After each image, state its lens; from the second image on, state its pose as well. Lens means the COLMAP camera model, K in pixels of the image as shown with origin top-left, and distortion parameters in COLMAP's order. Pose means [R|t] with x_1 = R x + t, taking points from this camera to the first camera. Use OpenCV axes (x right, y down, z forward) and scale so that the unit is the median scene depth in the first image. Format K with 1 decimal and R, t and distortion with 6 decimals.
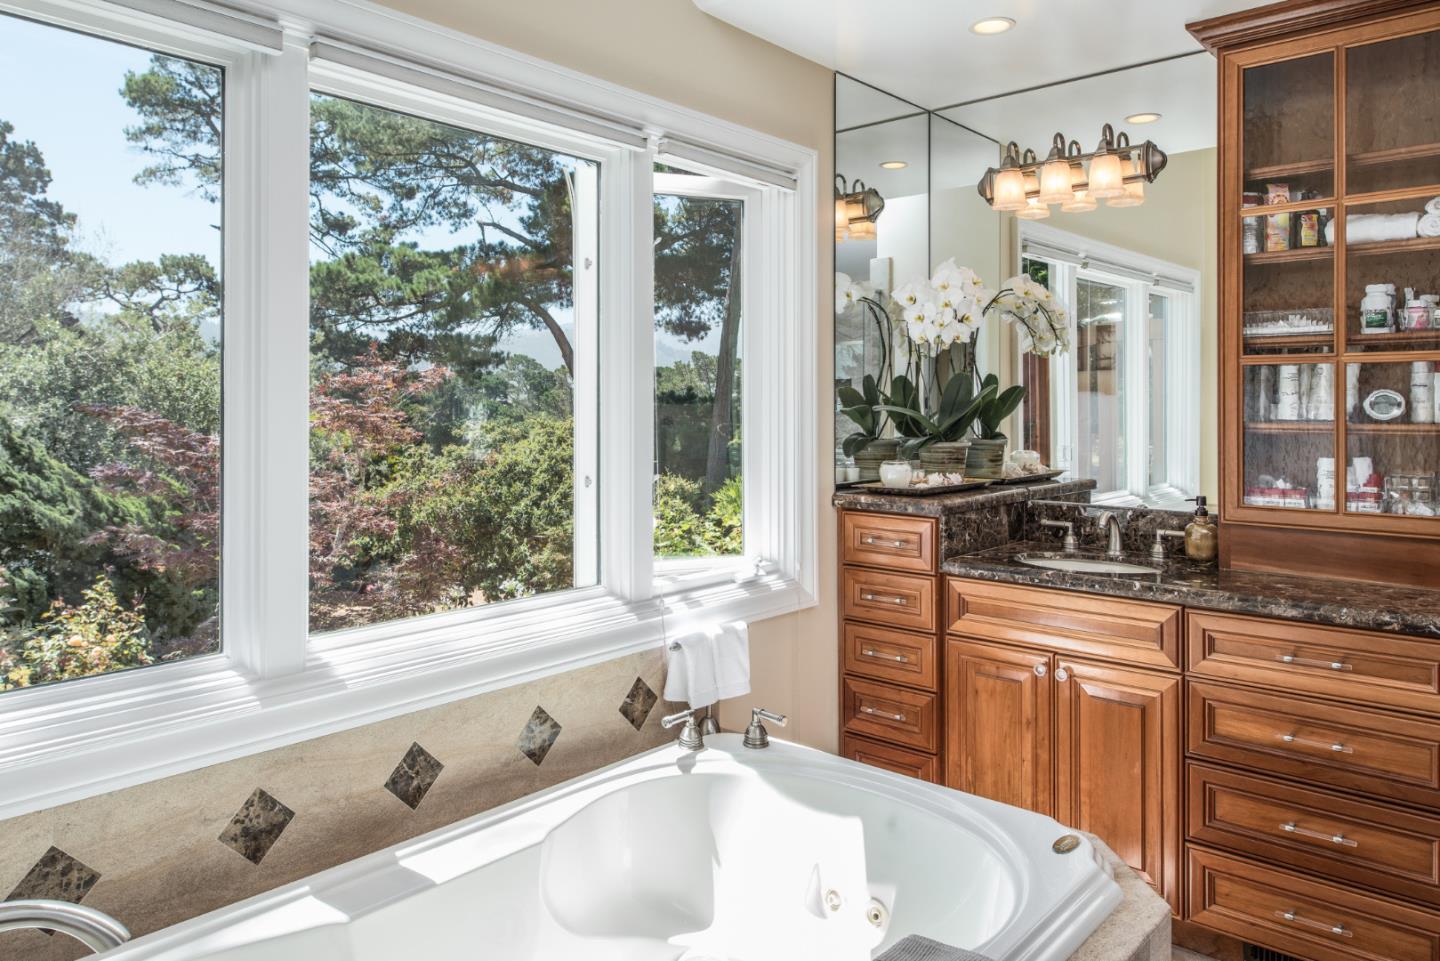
lens RADIAL K [[981.1, 0, 718.1], [0, 981.1, 406.4], [0, 0, 1]] dist [-0.003641, -0.004087]
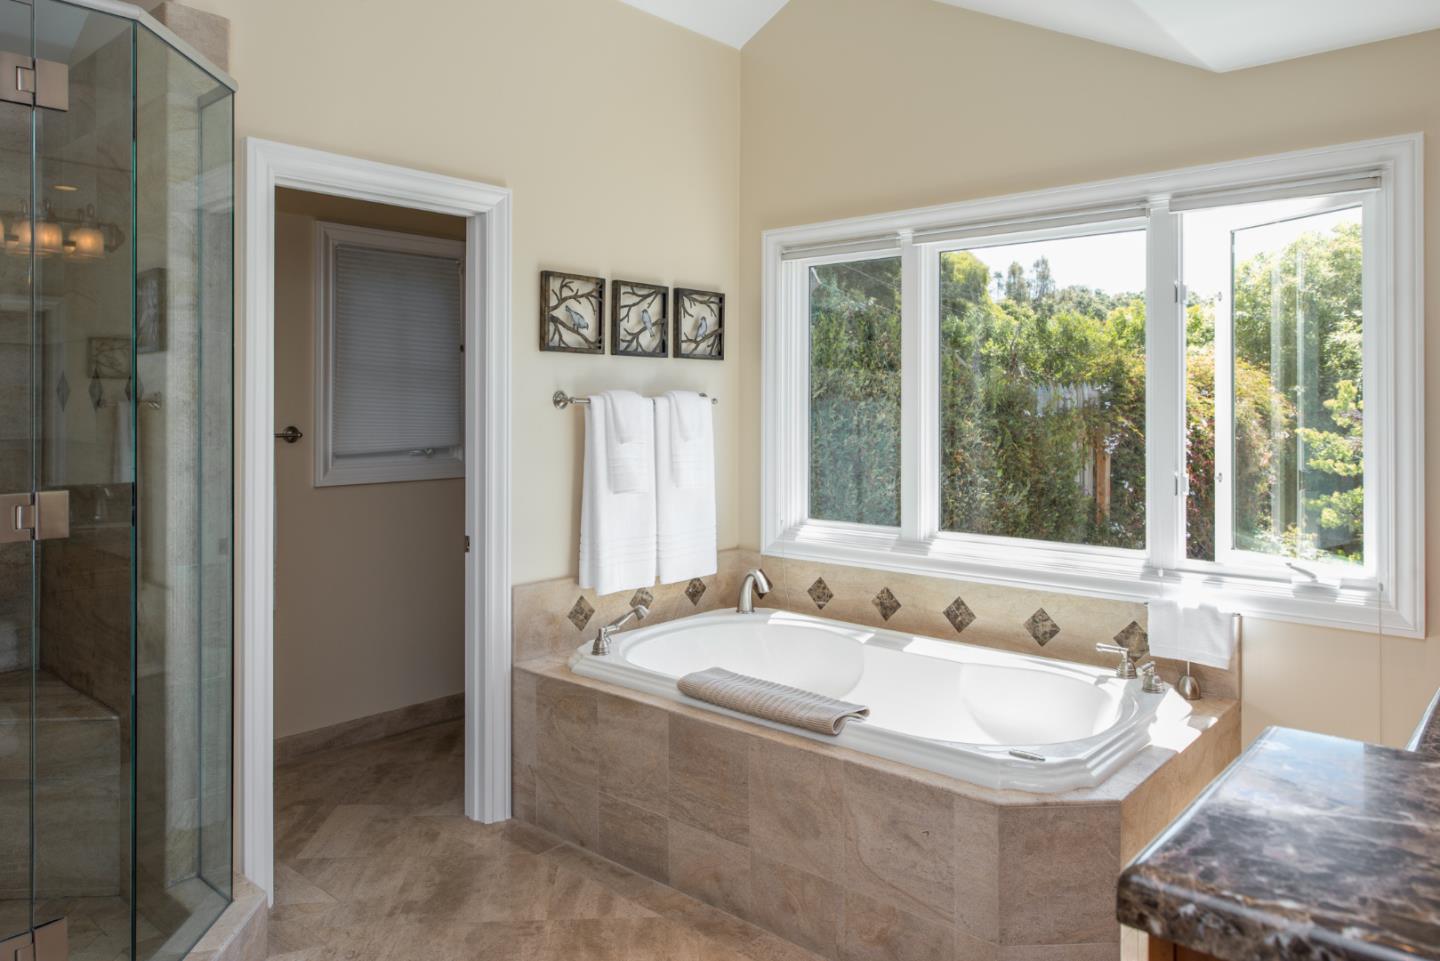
lens RADIAL K [[981.1, 0, 718.1], [0, 981.1, 406.4], [0, 0, 1]] dist [-0.003641, -0.004087]
pose [[-0.008789, -0.001810, -0.999960, 0.710826], [-0.000852, 0.999998, -0.001802, -0.005420], [0.999961, 0.000836, -0.008791, 0.259621]]
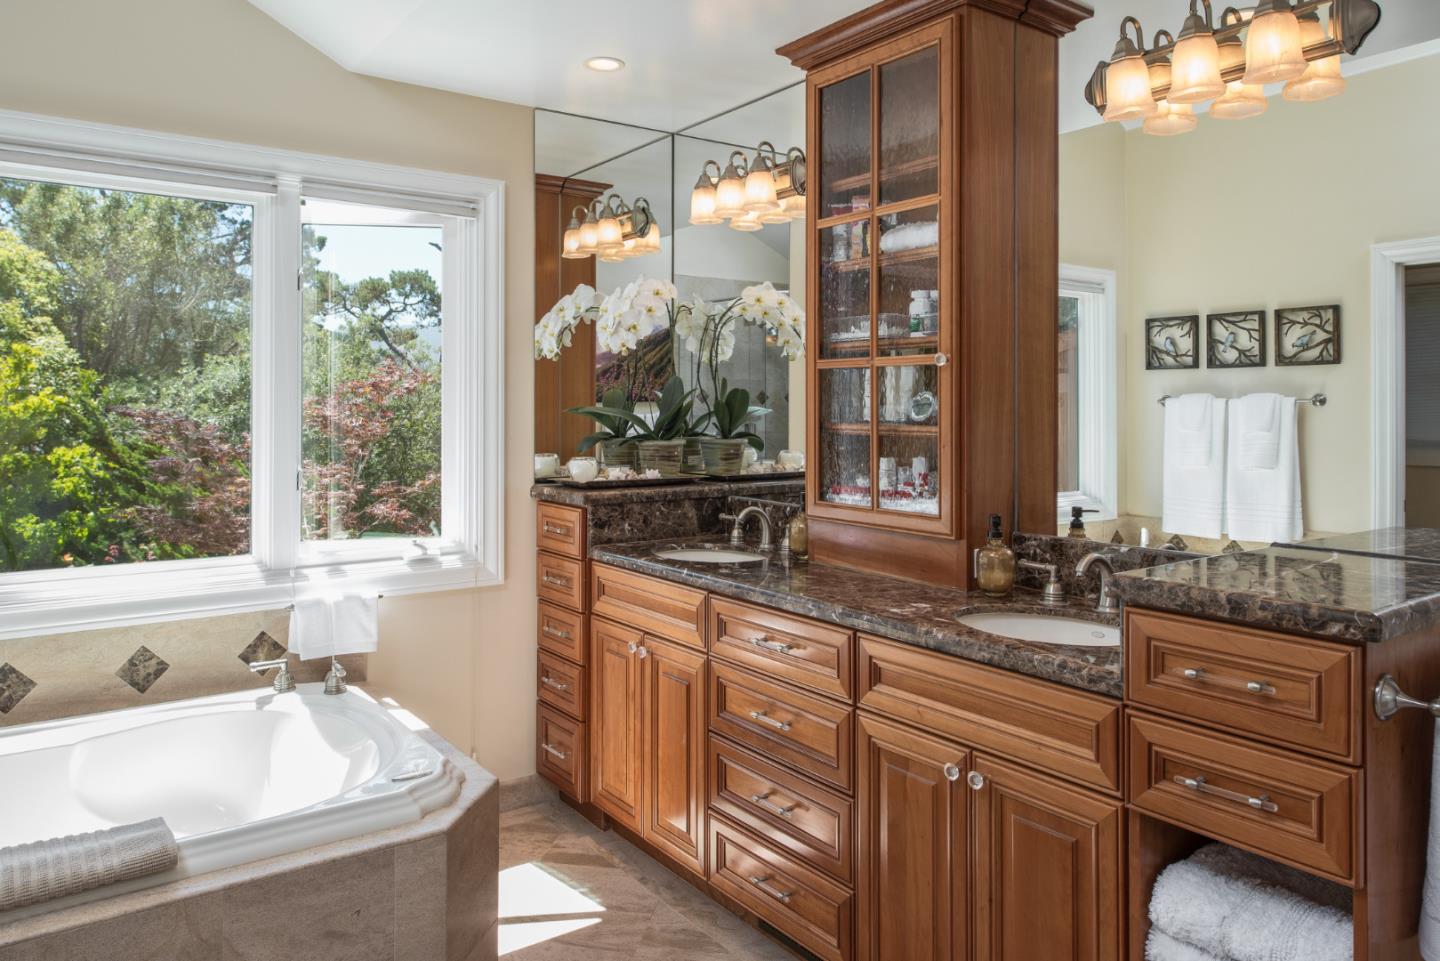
lens RADIAL K [[981.1, 0, 718.1], [0, 981.1, 406.4], [0, 0, 1]] dist [-0.003641, -0.004087]
pose [[0.976292, 0.000145, -0.216458, 0.418136], [-0.000601, 0.999998, -0.002041, 0.000393], [0.216457, 0.002123, 0.976290, -0.033796]]
